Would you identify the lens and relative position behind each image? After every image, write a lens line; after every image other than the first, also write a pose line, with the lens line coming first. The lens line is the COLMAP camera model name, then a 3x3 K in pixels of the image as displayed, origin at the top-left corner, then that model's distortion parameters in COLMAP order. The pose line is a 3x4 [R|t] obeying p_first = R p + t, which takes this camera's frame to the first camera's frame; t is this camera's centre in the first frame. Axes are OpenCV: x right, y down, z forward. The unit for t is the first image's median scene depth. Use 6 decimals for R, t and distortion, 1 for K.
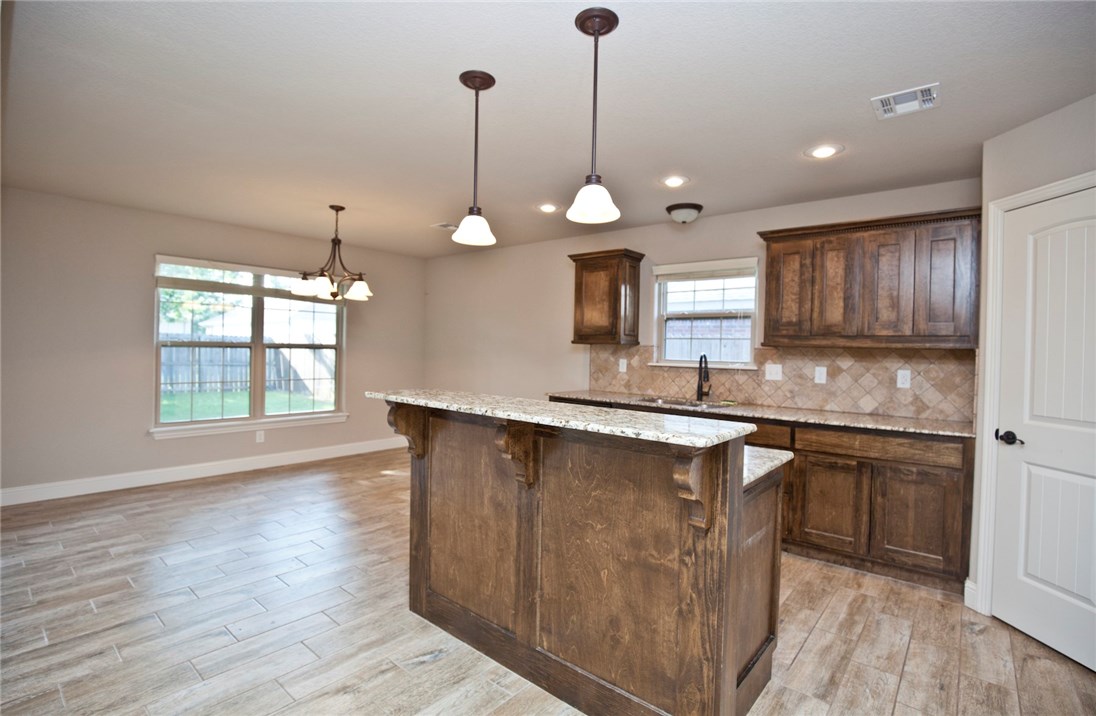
lens RADIAL K [[506.8, 0, 557.7], [0, 506.8, 354.7], [0, 0, 1]] dist [-0.030544, 0.003390]
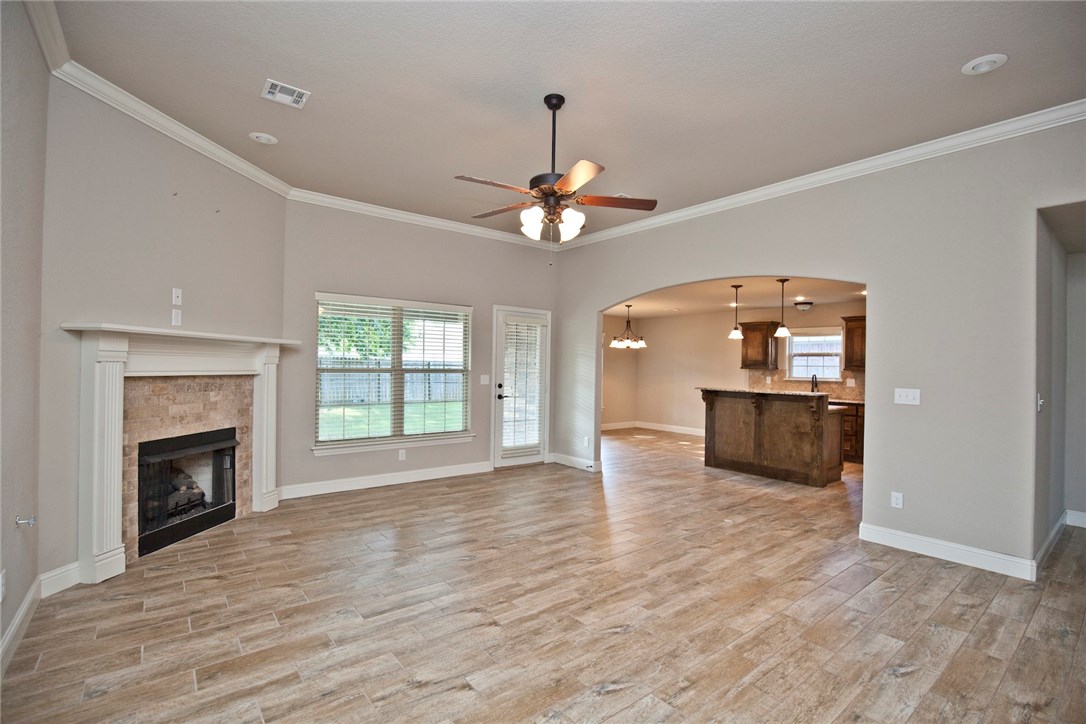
lens RADIAL K [[503.5, 0, 560.5], [0, 503.5, 346.1], [0, 0, 1]] dist [-0.028762, 0.004276]
pose [[0.982713, -0.011904, -0.184754, -0.412016], [0.001587, 0.998436, -0.055890, -0.003175], [0.185131, 0.054631, 0.981194, -1.403784]]
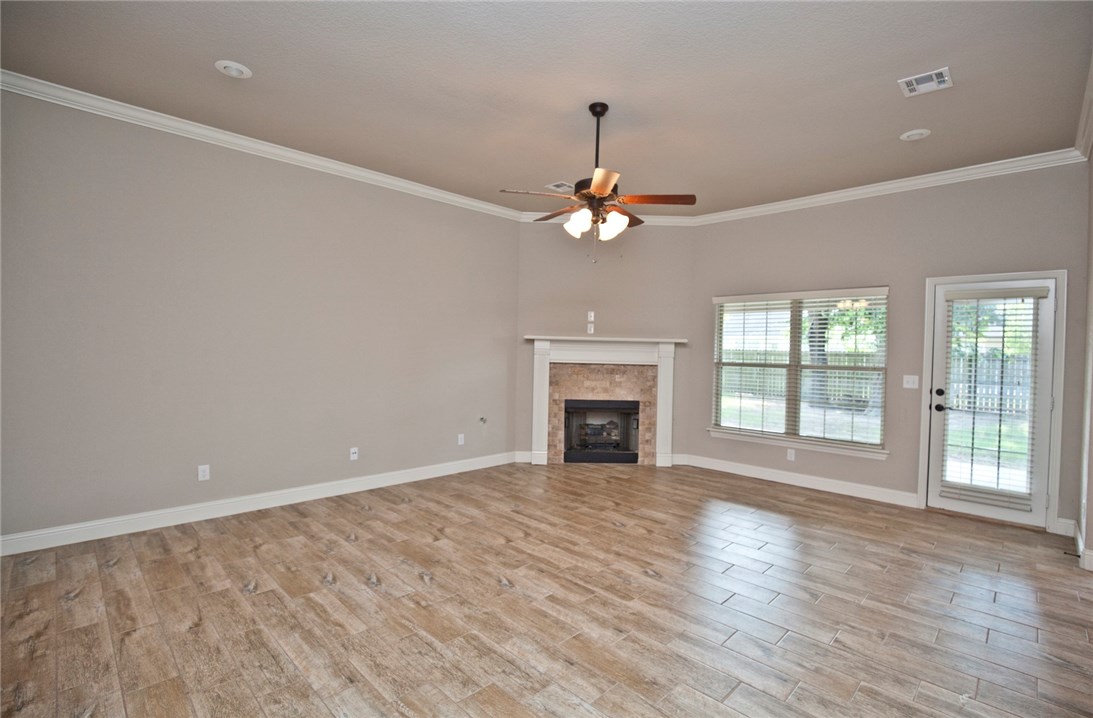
lens RADIAL K [[506.7, 0, 553.4], [0, 506.7, 348.7], [0, 0, 1]] dist [-0.028762, 0.004276]
pose [[-0.085780, -0.025371, -0.995991, 0.413627], [-0.035698, 0.999112, -0.022376, -0.008170], [0.995674, 0.033636, -0.086610, -0.472213]]
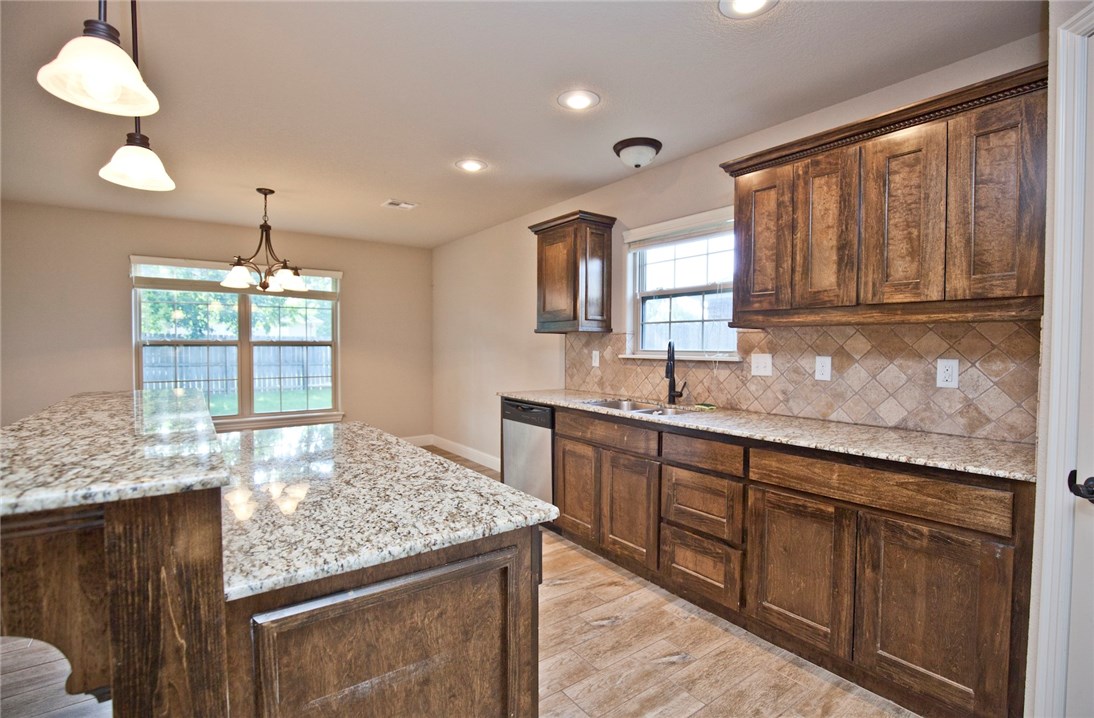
lens RADIAL K [[507.2, 0, 551.5], [0, 507.2, 360.9], [0, 0, 1]] dist [-0.028762, 0.004276]
pose [[0.973853, -0.012735, -0.226824, 0.348162], [0.017091, 0.999705, 0.017252, 0.014161], [0.226537, -0.020677, 0.973783, 0.280787]]
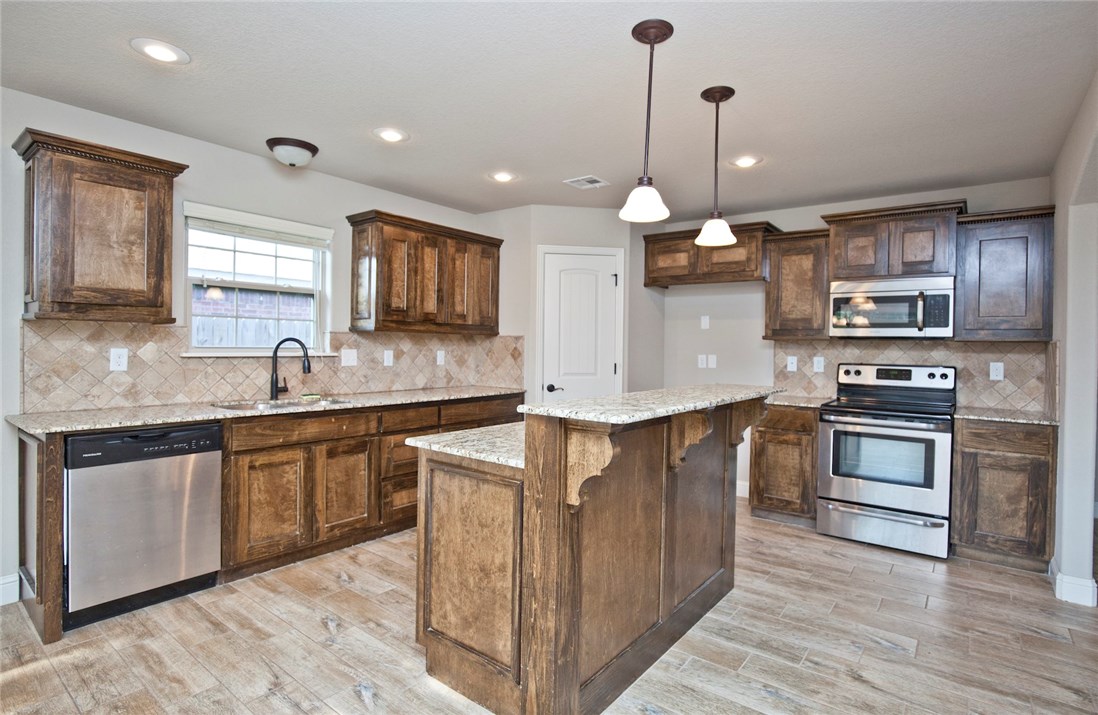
lens RADIAL K [[551.4, 0, 557.9], [0, 551.4, 349.9], [0, 0, 1]] dist [-0.025251, 0.003402]
pose [[-0.038434, -0.032549, 0.998731, -0.700630], [-0.007243, 0.999452, 0.032294, -0.017896], [-0.999235, -0.005993, -0.038649, 0.747568]]
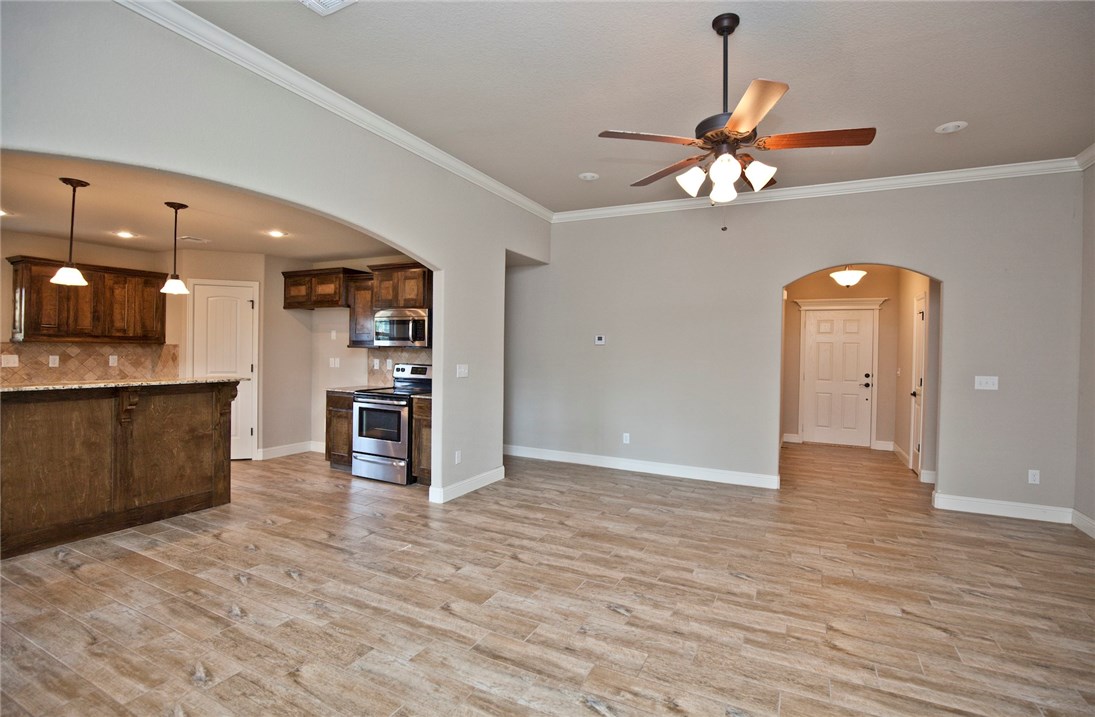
lens RADIAL K [[506.4, 0, 556.0], [0, 506.4, 351.8], [0, 0, 1]] dist [-0.030544, 0.003390]
pose [[-0.229491, -0.028490, 0.972894, -1.270015], [-0.011812, 0.999579, 0.026485, -0.043669], [-0.973239, -0.005413, -0.229731, -0.076241]]
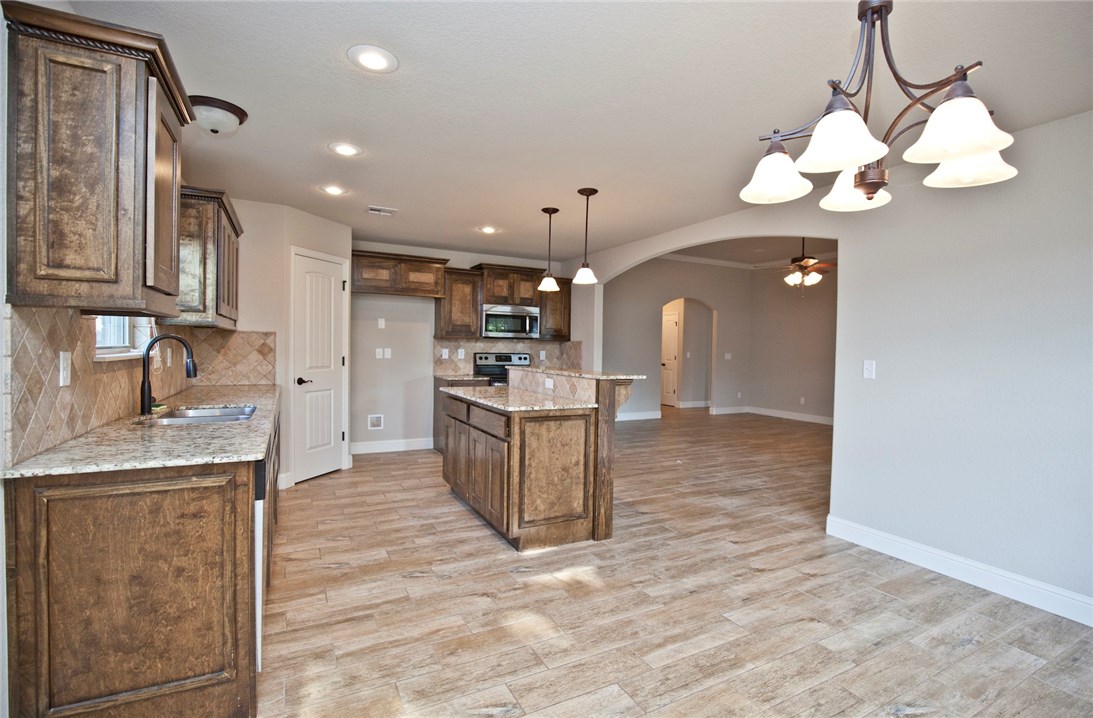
lens RADIAL K [[506.7, 0, 560.6], [0, 506.7, 357.9], [0, 0, 1]] dist [-0.028762, 0.004276]
pose [[-0.925935, -0.046948, 0.374754, -0.478235], [-0.034844, 0.998631, 0.039013, -0.017771], [-0.376073, 0.023066, -0.926303, 1.680305]]
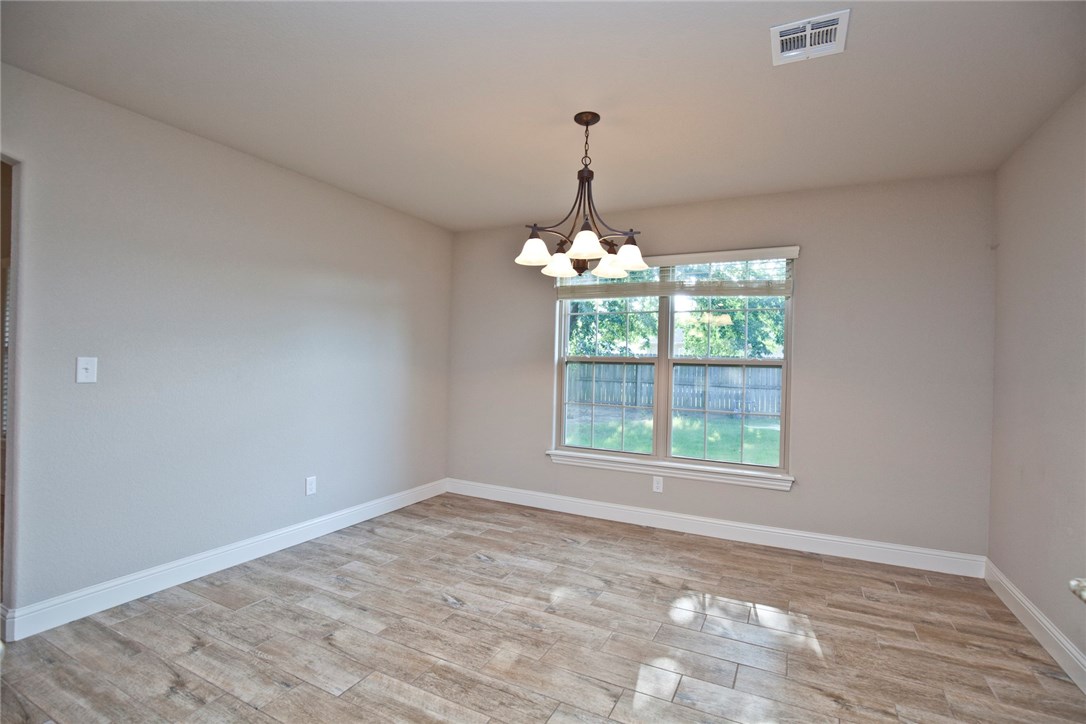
lens RADIAL K [[503.5, 0, 551.7], [0, 503.5, 359.5], [0, 0, 1]] dist [-0.028762, 0.004276]
pose [[0.231013, -0.023622, -0.972664, 0.147024], [-0.027564, 0.999145, -0.030811, 0.010006], [0.972560, 0.033928, 0.230164, 1.031714]]
